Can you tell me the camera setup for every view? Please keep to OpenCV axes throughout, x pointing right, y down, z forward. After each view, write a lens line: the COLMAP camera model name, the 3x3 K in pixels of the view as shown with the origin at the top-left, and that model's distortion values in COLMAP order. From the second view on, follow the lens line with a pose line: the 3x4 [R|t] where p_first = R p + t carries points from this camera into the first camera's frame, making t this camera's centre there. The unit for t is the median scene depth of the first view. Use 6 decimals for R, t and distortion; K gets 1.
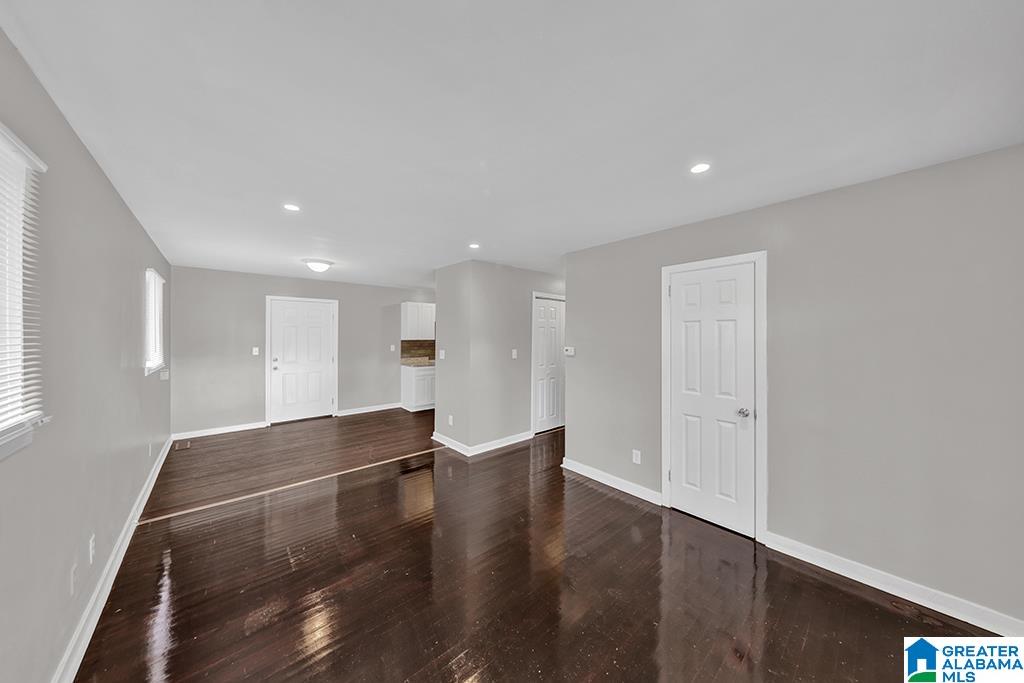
lens RADIAL K [[328.1, 0, 513.0], [0, 328.1, 333.9], [0, 0, 1]] dist [-0.000321, -0.000009]
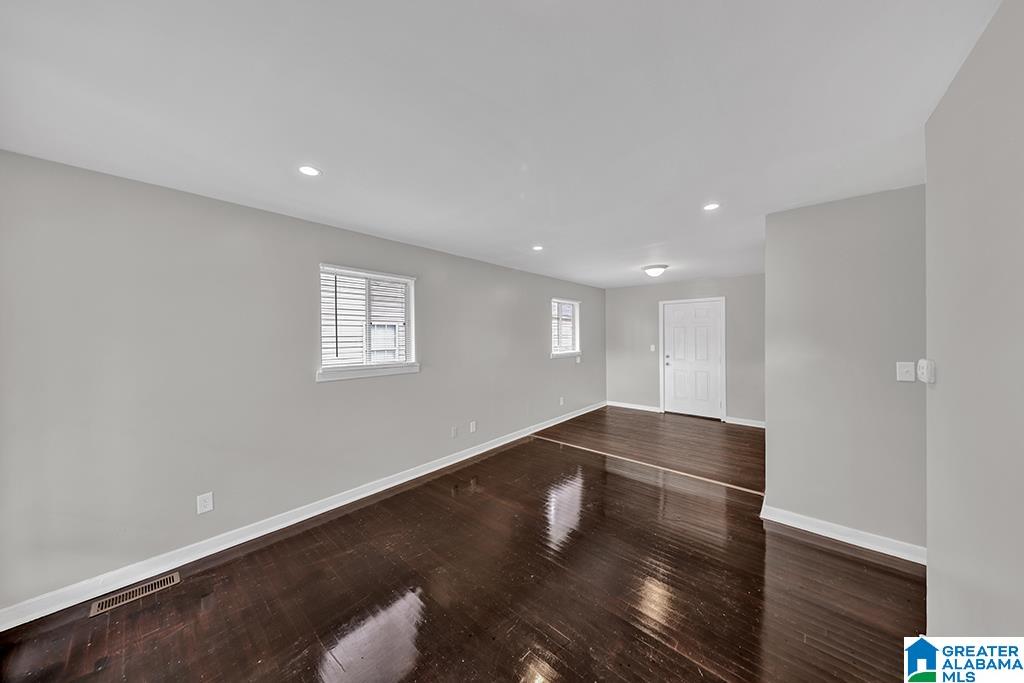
lens RADIAL K [[328.1, 0, 508.9], [0, 328.1, 339.0], [0, 0, 1]] dist [-0.000321, -0.000009]
pose [[0.151638, 0.013557, -0.988343, 0.330309], [0.004139, 0.999888, 0.014350, -0.000508], [0.988427, -0.006267, 0.151565, 0.285336]]
